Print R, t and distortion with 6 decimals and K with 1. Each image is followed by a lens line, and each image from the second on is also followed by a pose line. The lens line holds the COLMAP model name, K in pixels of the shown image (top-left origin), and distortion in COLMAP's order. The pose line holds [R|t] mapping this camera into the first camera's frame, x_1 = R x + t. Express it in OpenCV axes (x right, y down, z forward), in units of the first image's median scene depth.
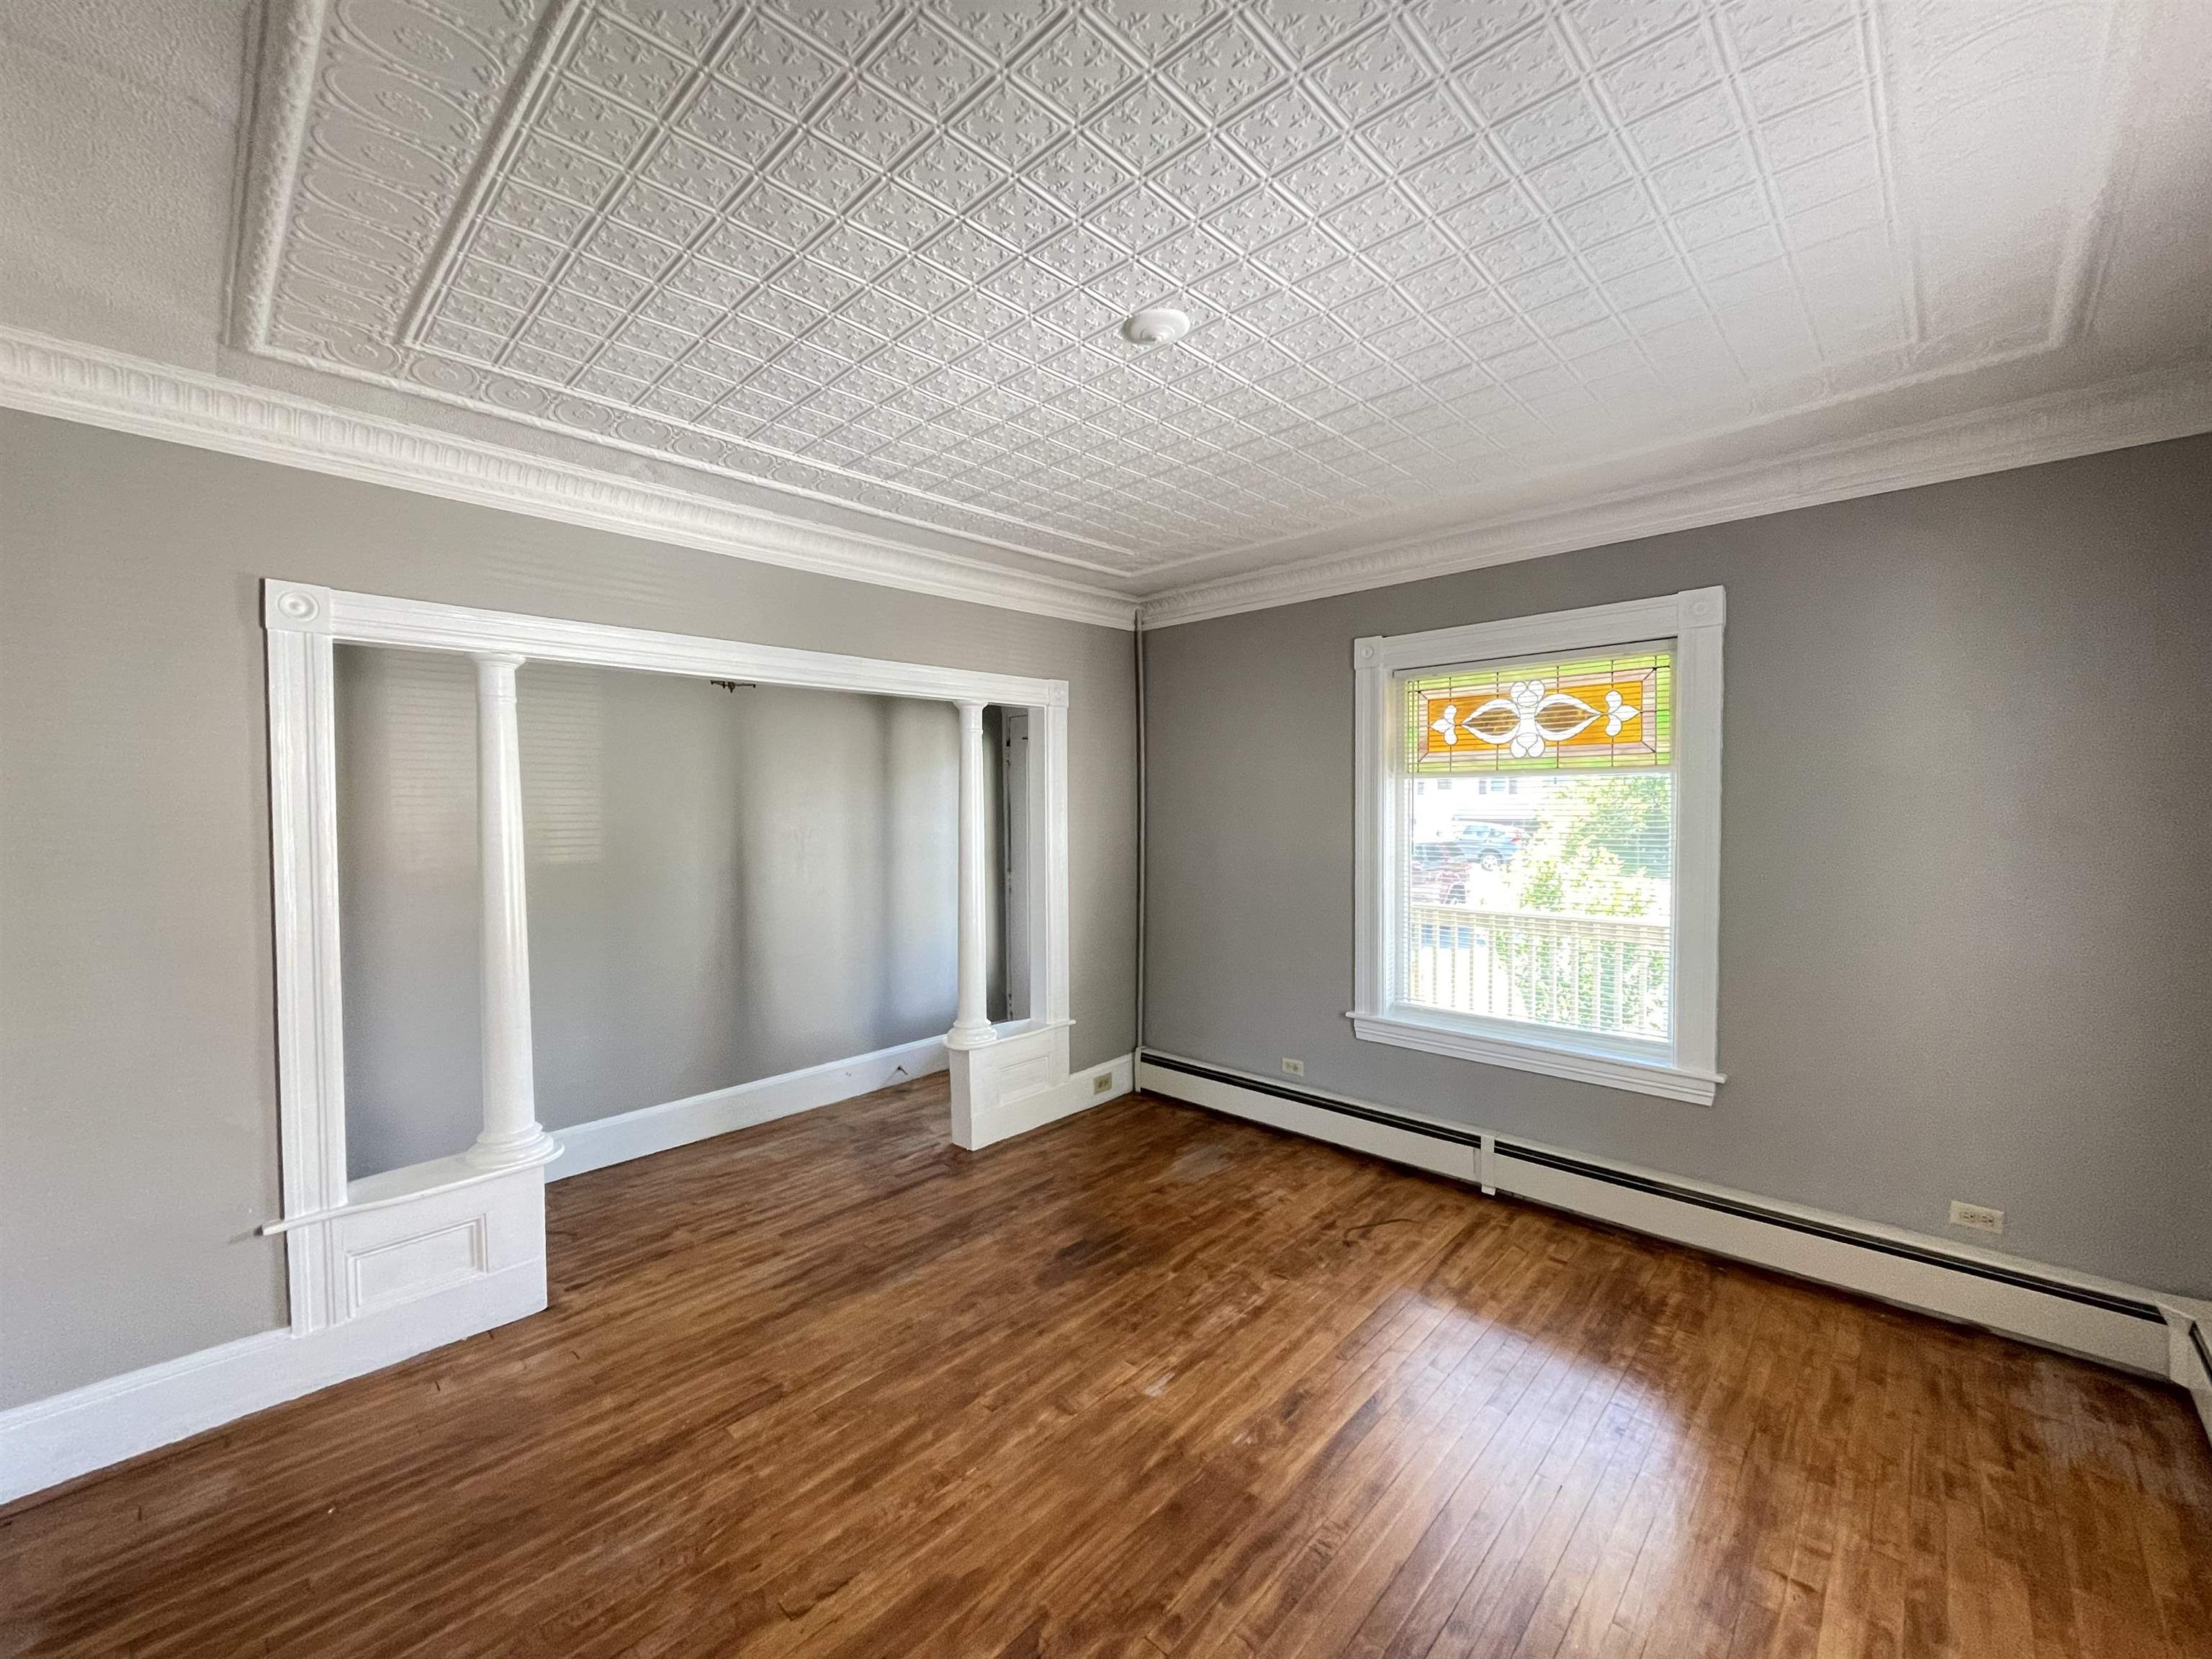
lens RADIAL K [[890.0, 0, 1105.7], [0, 890.0, 832.1], [0, 0, 1]] dist [-0.000659, -0.000060]
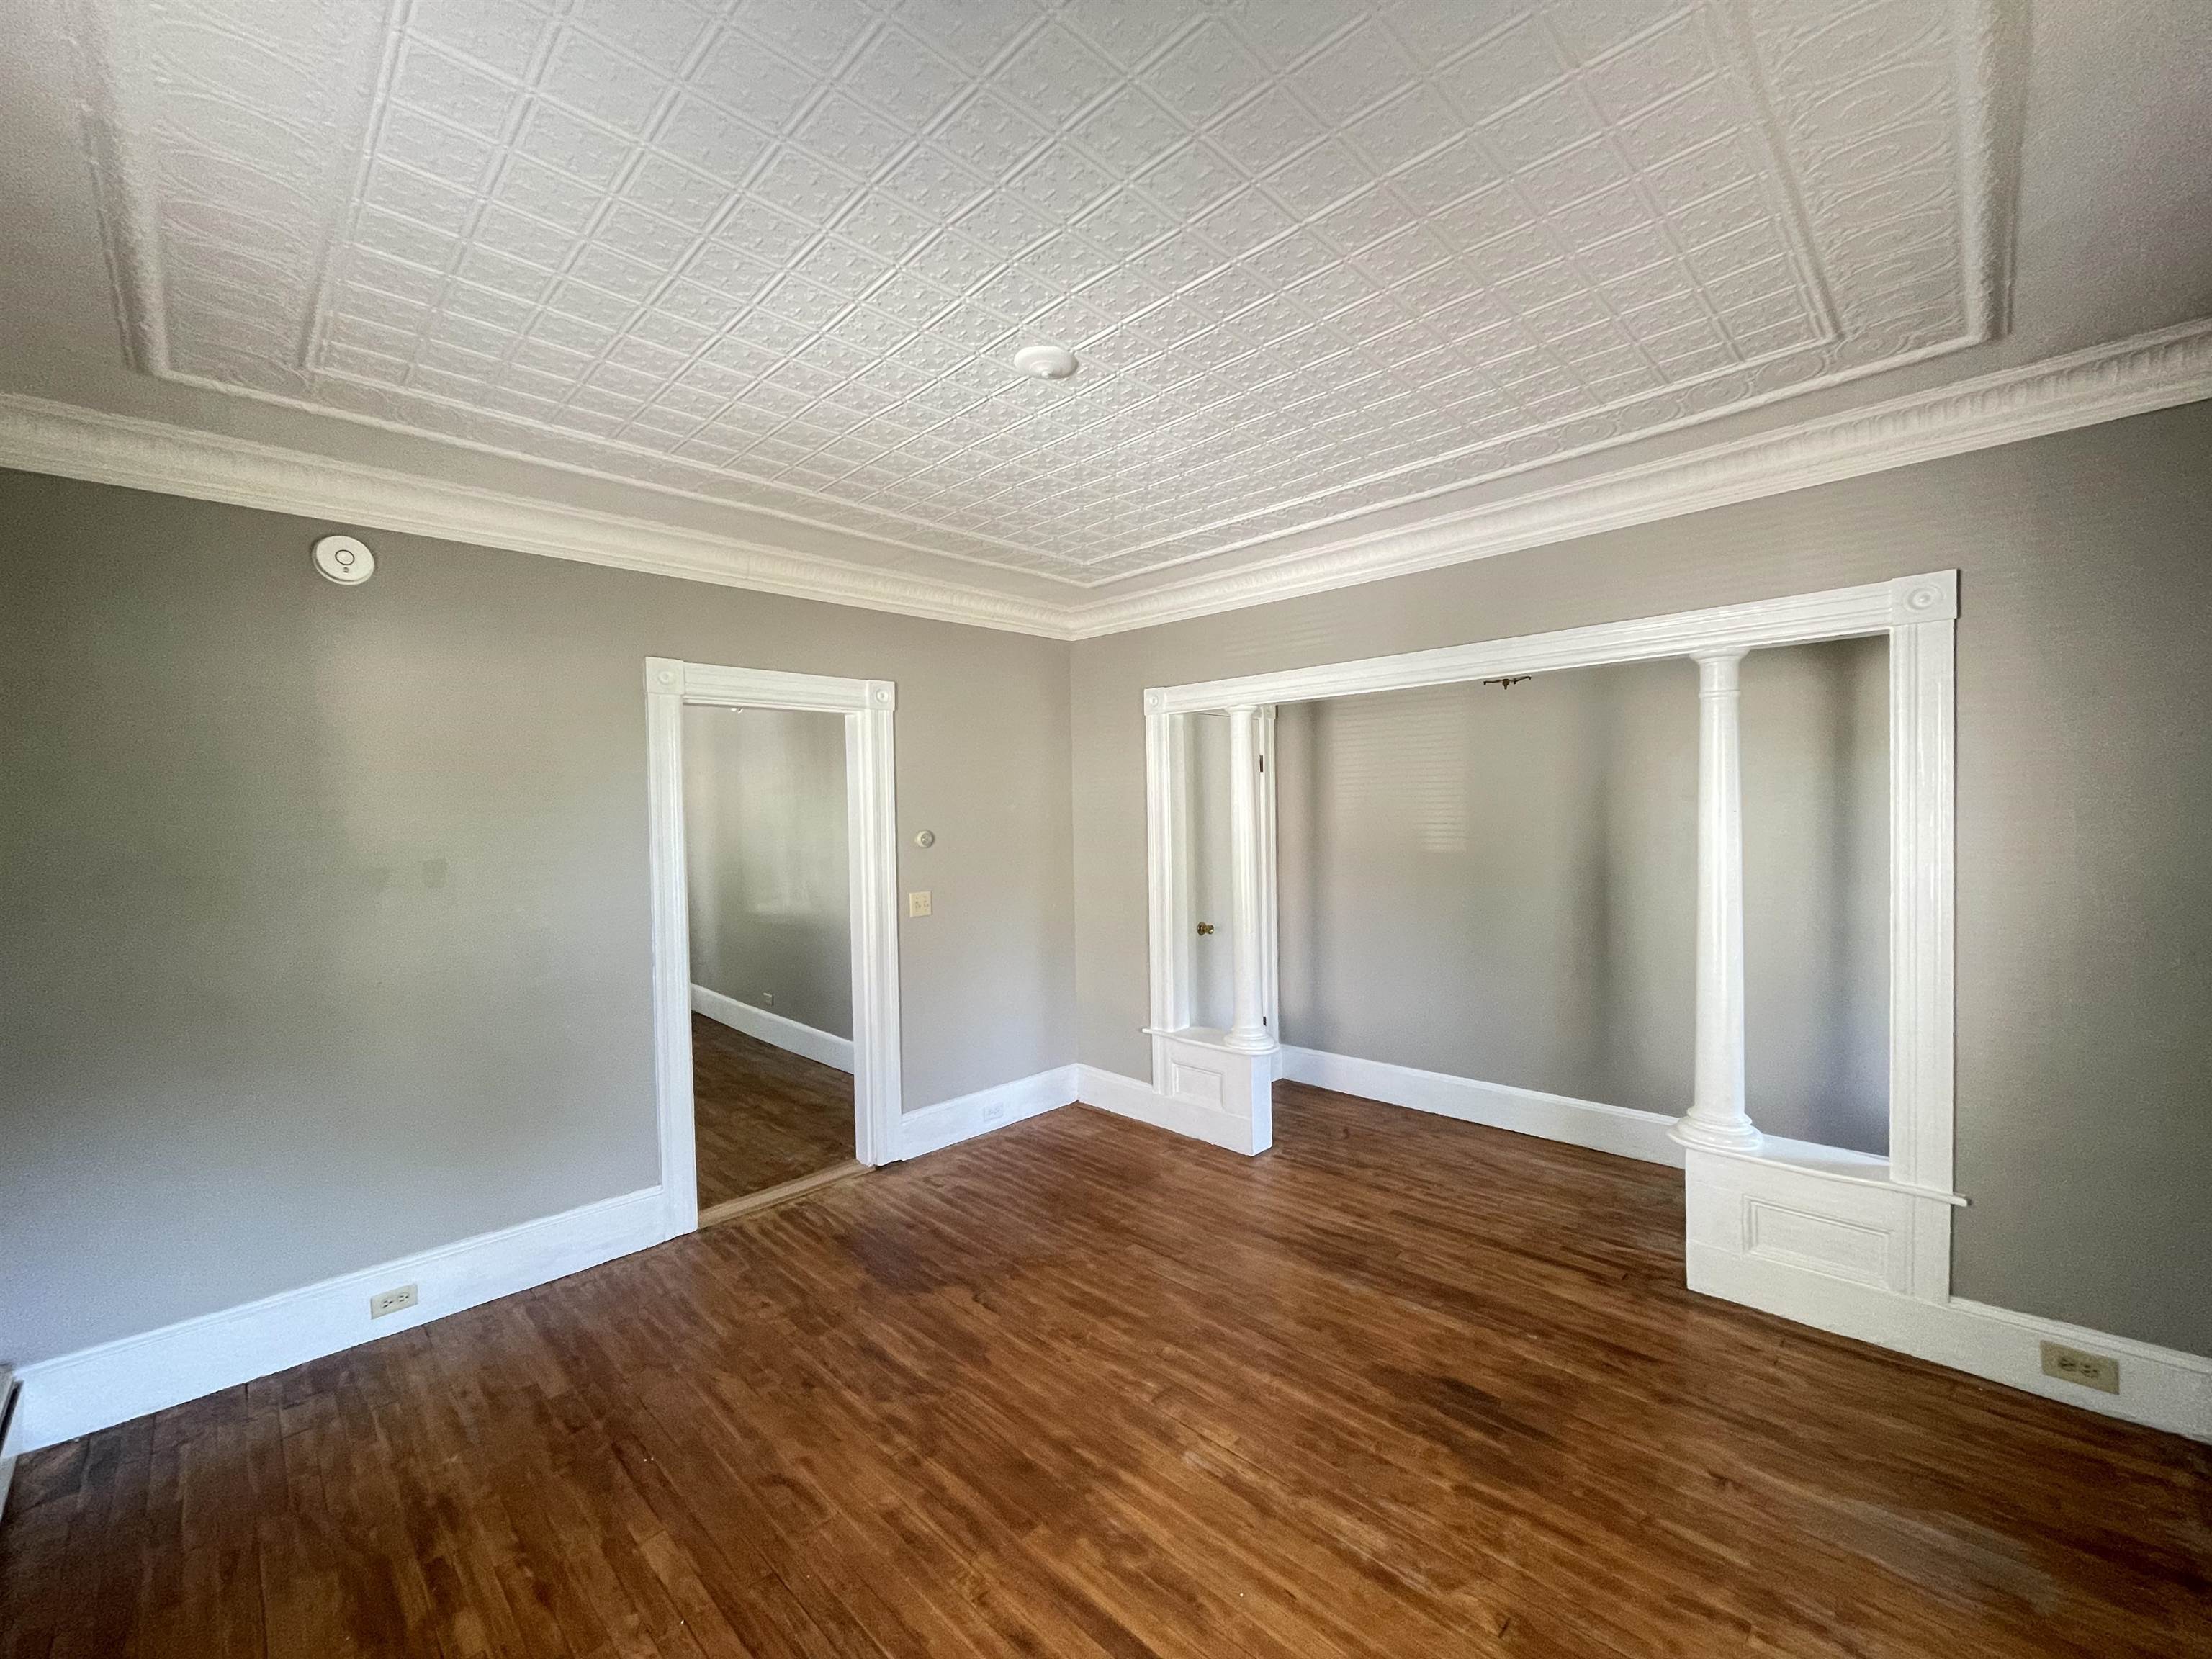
lens RADIAL K [[890.0, 0, 1101.5], [0, 890.0, 829.8], [0, 0, 1]] dist [-0.000659, -0.000060]
pose [[-0.017453, 0.031748, -0.999343, 0.777756], [-0.010735, 0.999432, 0.031939, -0.035330], [0.999790, 0.011286, -0.017103, 0.754803]]
